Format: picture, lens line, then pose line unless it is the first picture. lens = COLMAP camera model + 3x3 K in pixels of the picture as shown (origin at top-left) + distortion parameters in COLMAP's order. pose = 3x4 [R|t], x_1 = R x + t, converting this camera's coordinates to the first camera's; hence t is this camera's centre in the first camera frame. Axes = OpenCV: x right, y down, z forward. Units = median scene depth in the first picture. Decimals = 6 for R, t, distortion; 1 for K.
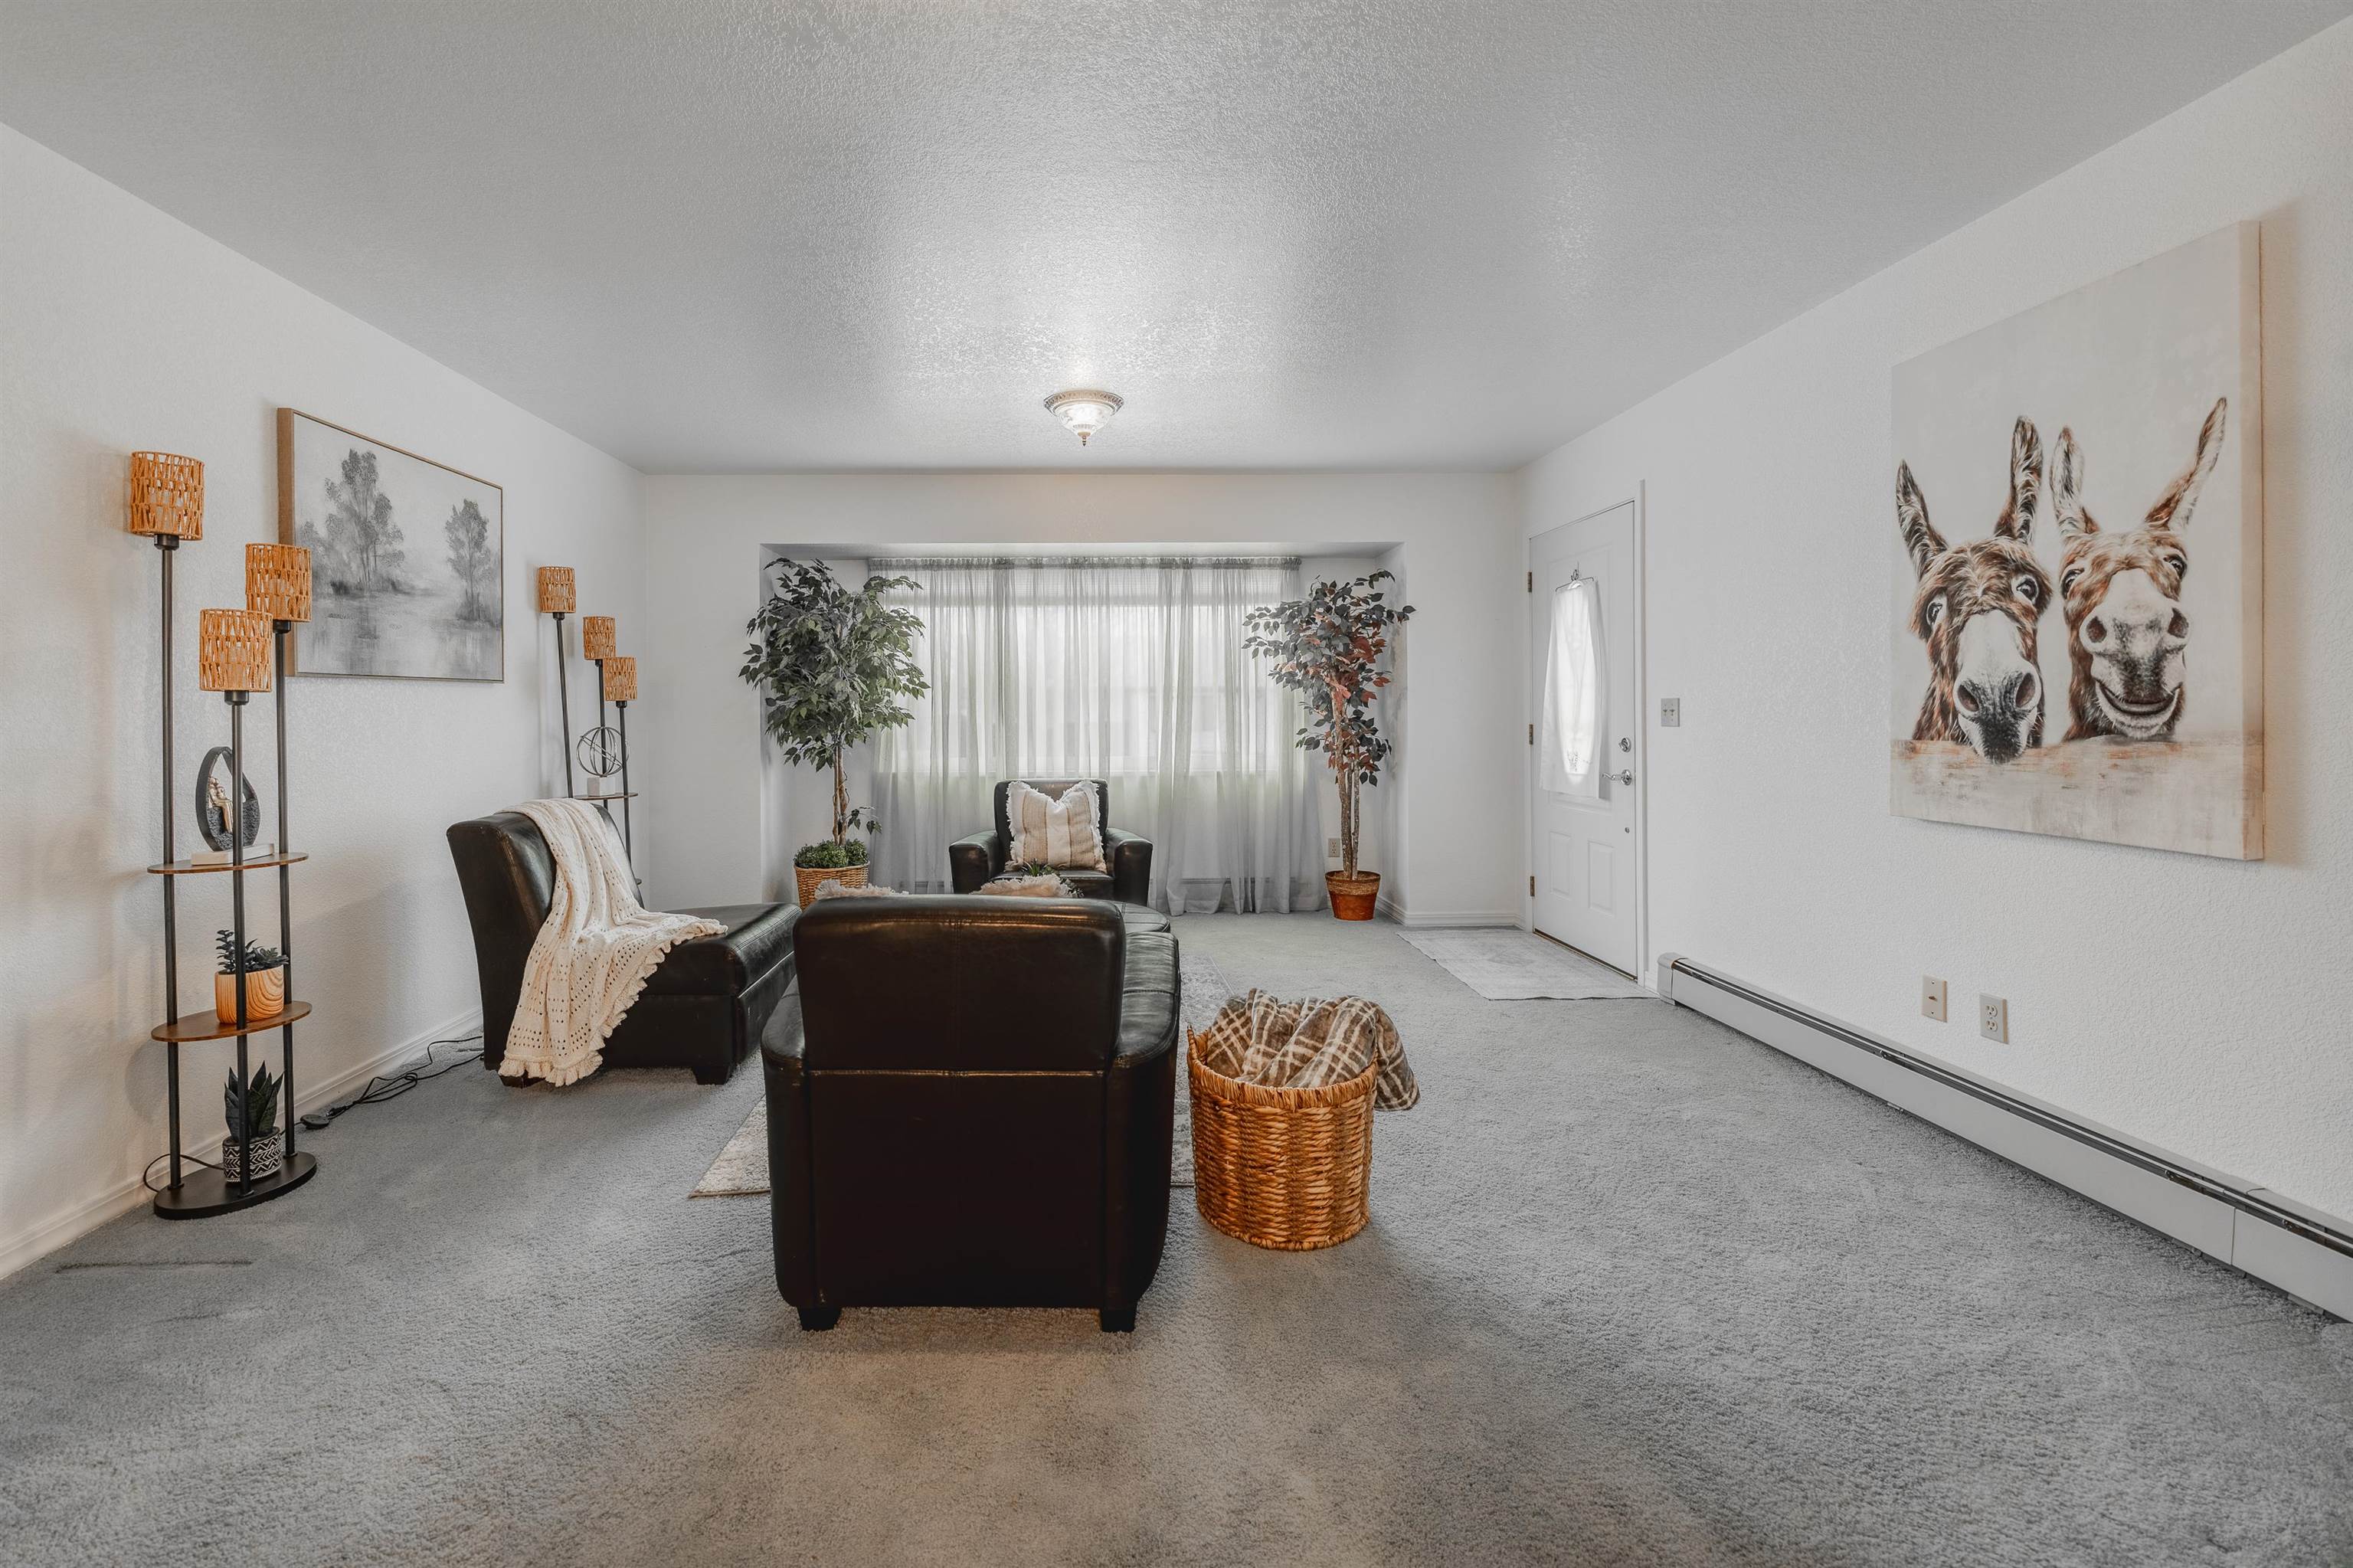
lens RADIAL K [[960.0, 0, 1090.9], [0, 960.0, 719.3], [0, 0, 1]] dist [-0.000845, 0.000077]
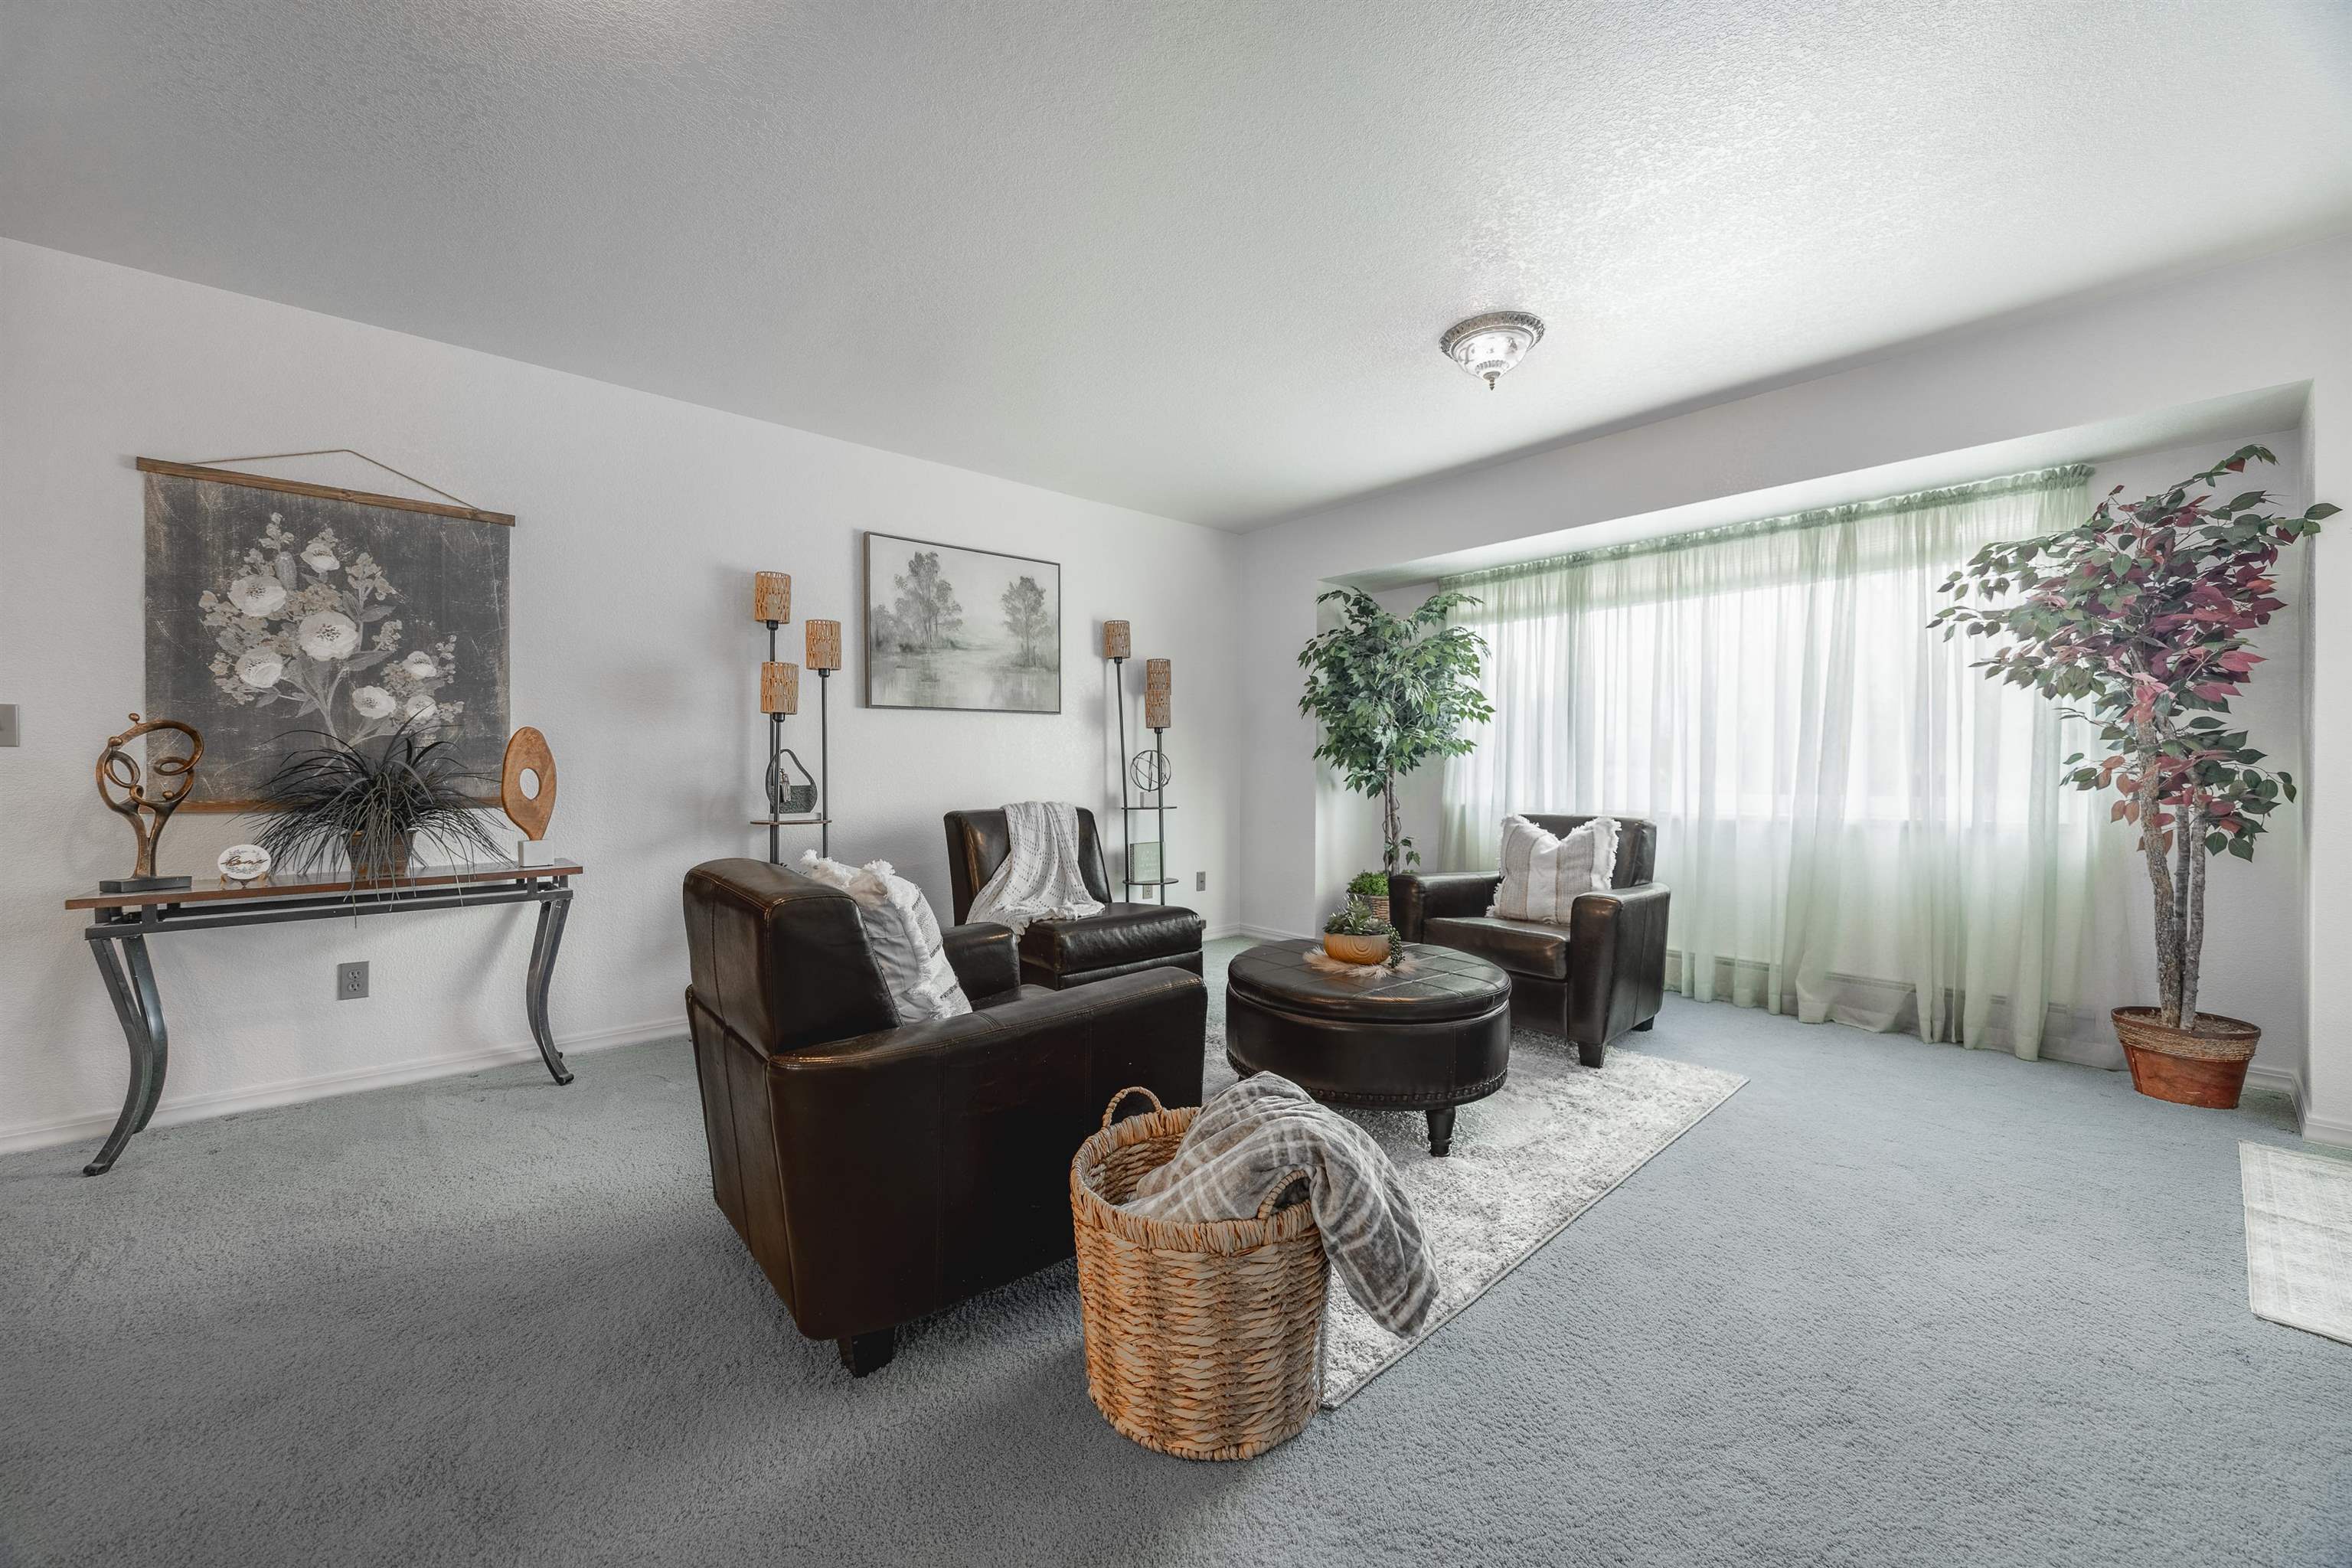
lens RADIAL K [[886.5, 0, 1172.9], [0, 886.5, 779.4], [0, 0, 1]] dist [-0.002928, -0.000050]
pose [[0.648172, 0.015252, -0.761341, 0.283248], [-0.008489, 0.999882, 0.012804, 0.023978], [0.761446, -0.001836, 0.648225, 0.234093]]
